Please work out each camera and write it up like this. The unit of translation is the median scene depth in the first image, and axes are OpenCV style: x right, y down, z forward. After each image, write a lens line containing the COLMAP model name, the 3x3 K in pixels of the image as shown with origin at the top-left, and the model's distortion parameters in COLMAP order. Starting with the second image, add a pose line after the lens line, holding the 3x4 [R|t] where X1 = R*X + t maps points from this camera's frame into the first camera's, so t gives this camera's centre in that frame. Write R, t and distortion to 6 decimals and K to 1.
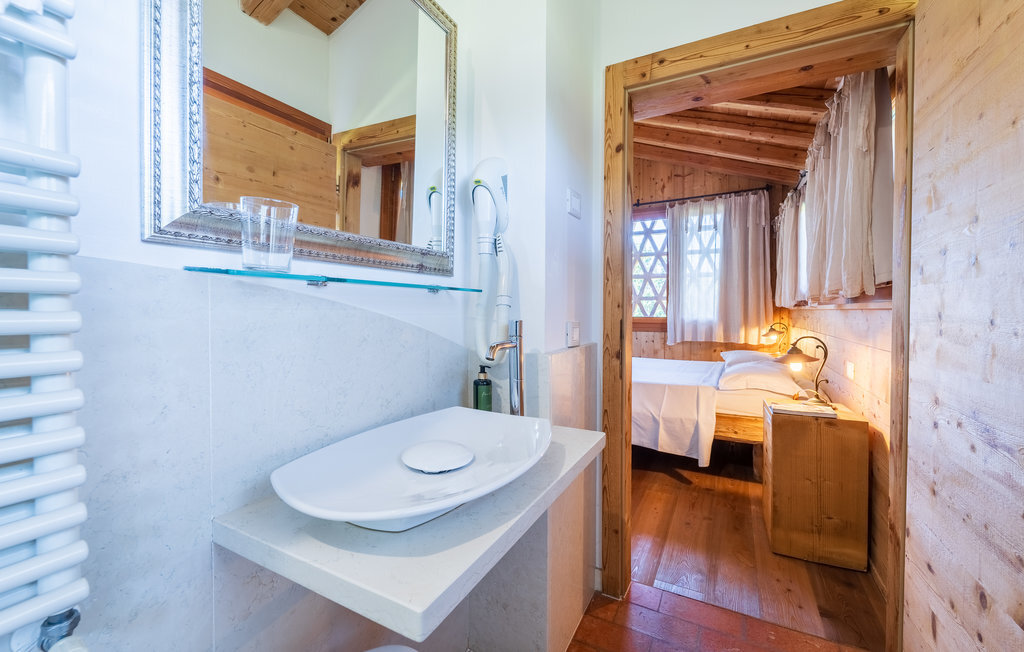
lens RADIAL K [[420.7, 0, 514.4], [0, 420.7, 319.3], [0, 0, 1]] dist [-0.001544, -0.000296]
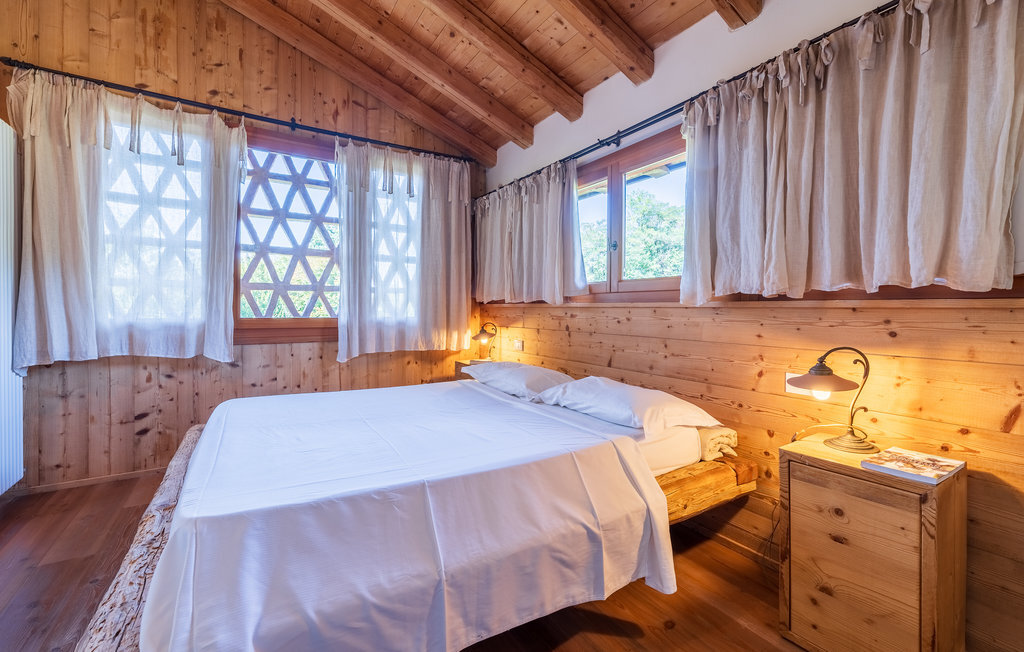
lens RADIAL K [[420.7, 0, 490.3], [0, 420.7, 311.8], [0, 0, 1]] dist [-0.001544, -0.000296]
pose [[0.501451, -0.004363, 0.865175, -0.082420], [0.013984, 0.999898, -0.003062, -0.010389], [-0.865073, 0.013634, 0.501460, 0.513116]]
